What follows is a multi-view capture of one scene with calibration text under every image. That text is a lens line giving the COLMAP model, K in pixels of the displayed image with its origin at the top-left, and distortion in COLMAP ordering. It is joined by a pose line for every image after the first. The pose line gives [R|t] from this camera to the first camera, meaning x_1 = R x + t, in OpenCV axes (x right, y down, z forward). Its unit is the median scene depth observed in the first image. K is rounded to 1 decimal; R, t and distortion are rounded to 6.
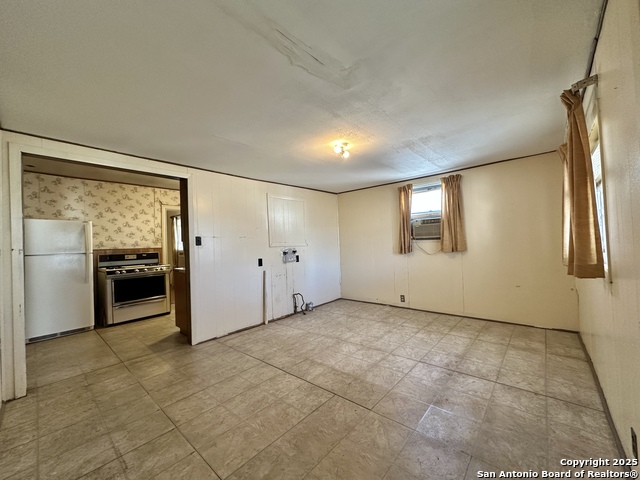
lens RADIAL K [[257.4, 0, 326.0], [0, 257.4, 238.2], [0, 0, 1]] dist [-0.001668, 0.001519]
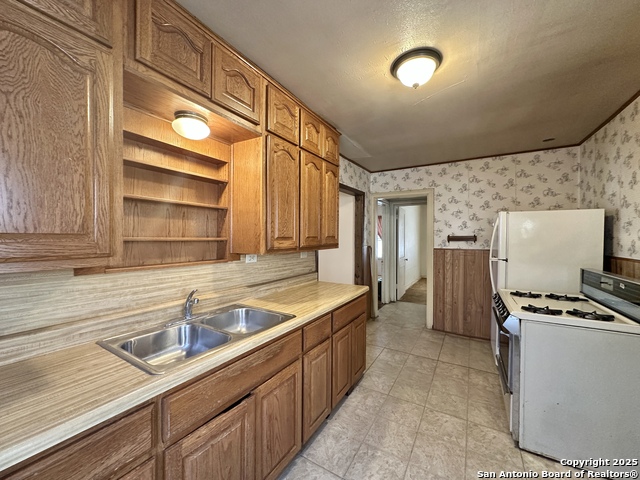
lens RADIAL K [[257.4, 0, 319.2], [0, 257.4, 239.6], [0, 0, 1]] dist [-0.001668, 0.001519]
pose [[-0.984670, 0.038746, -0.170071, -0.260209], [0.037047, 0.999227, 0.013159, -0.011597], [0.170449, 0.006656, -0.985344, 1.195050]]
